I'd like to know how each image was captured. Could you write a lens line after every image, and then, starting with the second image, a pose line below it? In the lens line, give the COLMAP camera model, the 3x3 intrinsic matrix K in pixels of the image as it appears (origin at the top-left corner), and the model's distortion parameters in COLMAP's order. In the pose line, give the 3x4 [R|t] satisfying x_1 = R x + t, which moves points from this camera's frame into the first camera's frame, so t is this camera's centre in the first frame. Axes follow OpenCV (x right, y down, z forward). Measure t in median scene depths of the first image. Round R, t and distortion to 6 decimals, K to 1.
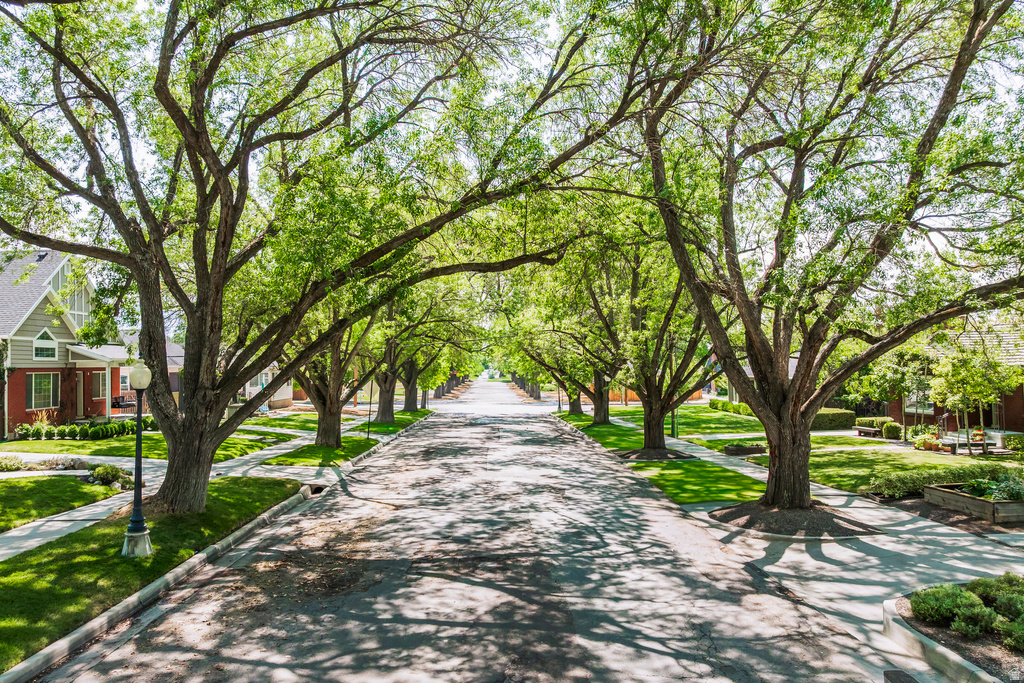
lens RADIAL K [[768.1, 0, 512.0], [0, 768.1, 341.5], [0, 0, 1]] dist [-0.066751, 0.038266]
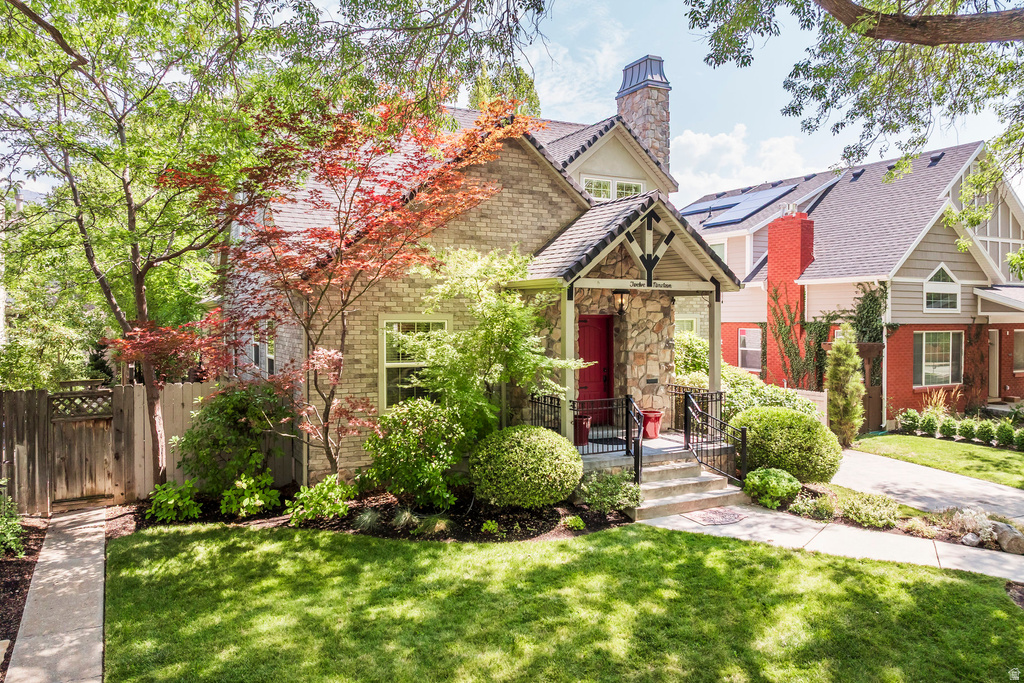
lens RADIAL K [[768.1, 0, 512.0], [0, 768.1, 341.5], [0, 0, 1]] dist [-0.066751, 0.038266]
pose [[0.477336, 0.029957, -0.878210, -0.232874], [0.024923, 0.998555, 0.047609, 0.009961], [0.878367, -0.044613, 0.475899, 0.376712]]
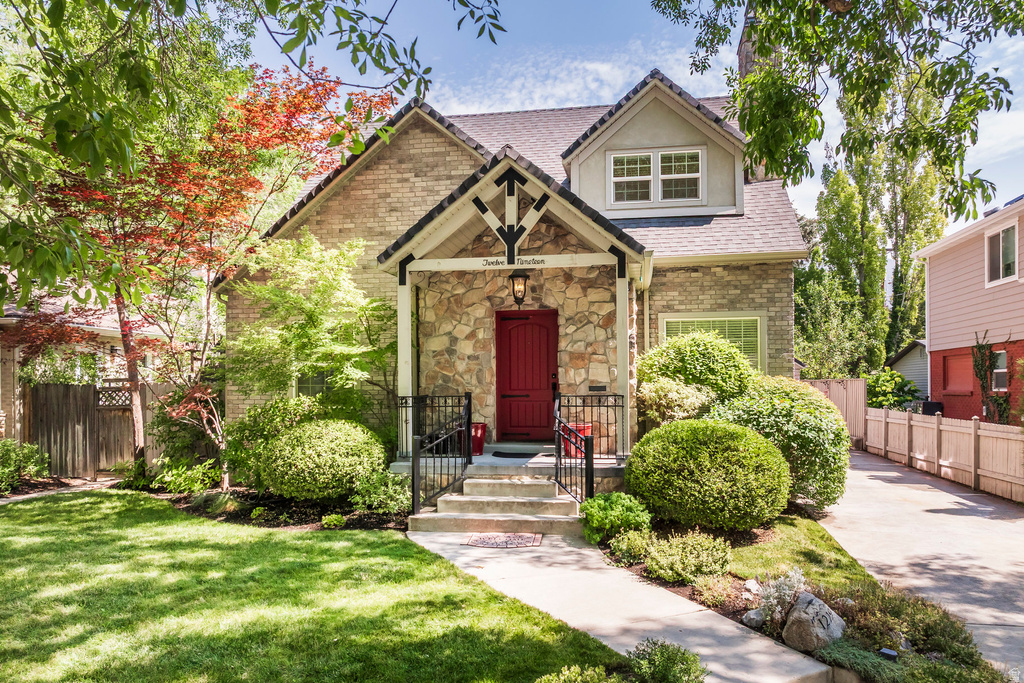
lens RADIAL K [[808.0, 0, 459.4], [0, 808.0, 399.4], [0, 0, 1]] dist [-0.043511, -0.006087]
pose [[-0.191602, 0.016171, -0.981339, -0.201958], [0.032157, 0.999431, 0.010191, 0.058404], [0.980946, -0.029605, -0.192013, 0.687791]]
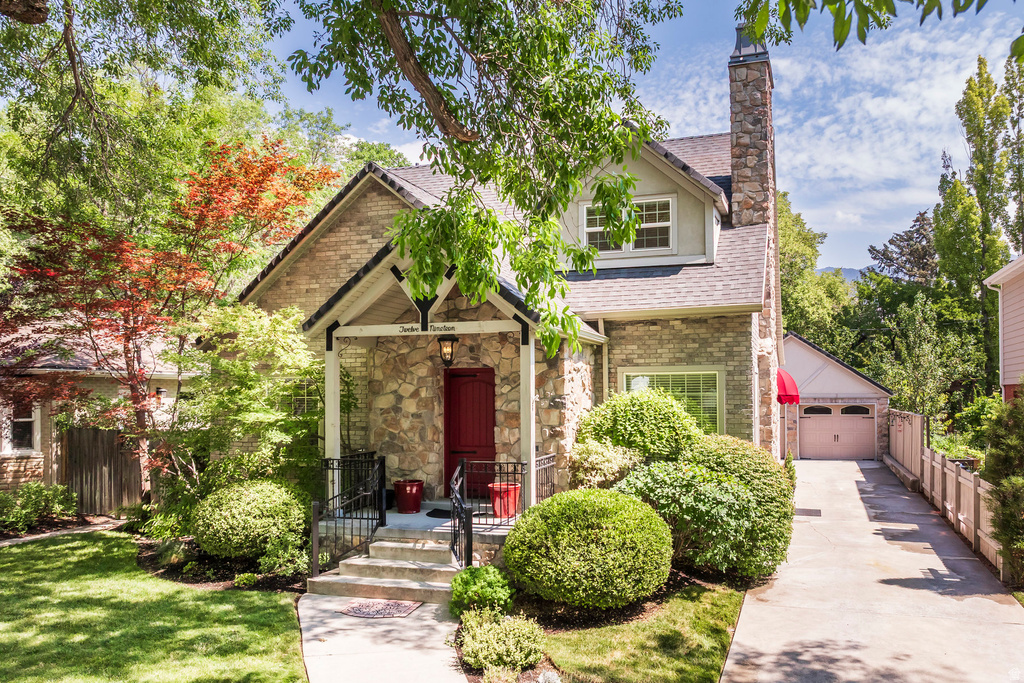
lens RADIAL K [[810.0, 0, 512.6], [0, 810.0, 392.5], [0, 0, 1]] dist [-0.043569, 0.000151]
pose [[-0.321198, -0.002079, -0.947010, -0.223949], [0.031711, 0.999413, -0.012950, 0.036414], [0.946481, -0.034190, -0.320943, 0.799835]]
